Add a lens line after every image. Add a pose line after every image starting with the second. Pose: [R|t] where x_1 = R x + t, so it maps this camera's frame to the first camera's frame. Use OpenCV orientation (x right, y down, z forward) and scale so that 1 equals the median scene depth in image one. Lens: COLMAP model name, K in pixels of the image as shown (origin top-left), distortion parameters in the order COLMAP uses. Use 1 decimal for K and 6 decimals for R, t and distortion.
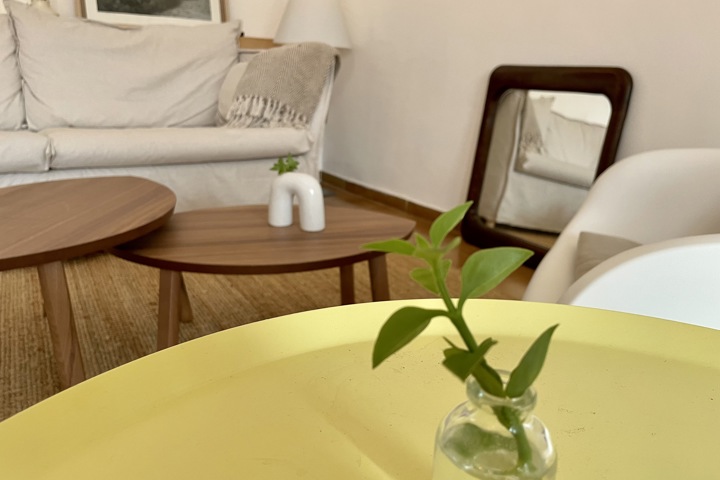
lens RADIAL K [[547.7, 0, 335.9], [0, 547.7, 252.5], [0, 0, 1]] dist [0.114559, -0.147158]
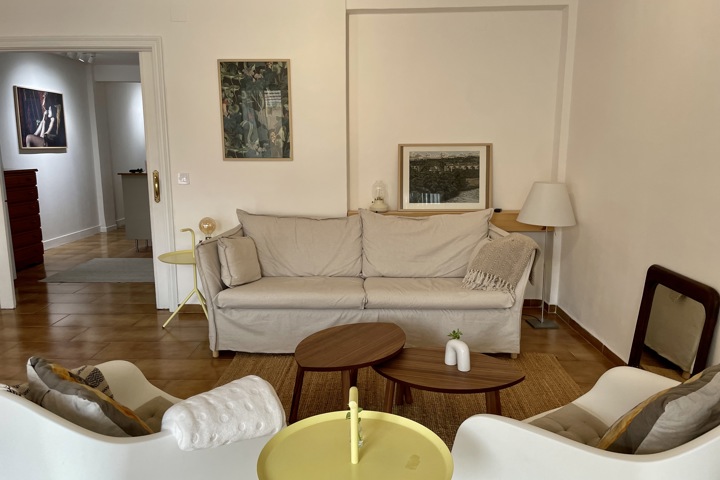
lens RADIAL K [[547.7, 0, 335.9], [0, 547.7, 252.5], [0, 0, 1]] dist [0.114559, -0.147158]
pose [[0.821629, 0.059068, -0.566954, 0.417193], [-0.124899, 0.989102, -0.077955, -0.154702], [0.556171, 0.134862, 0.820052, -0.566453]]
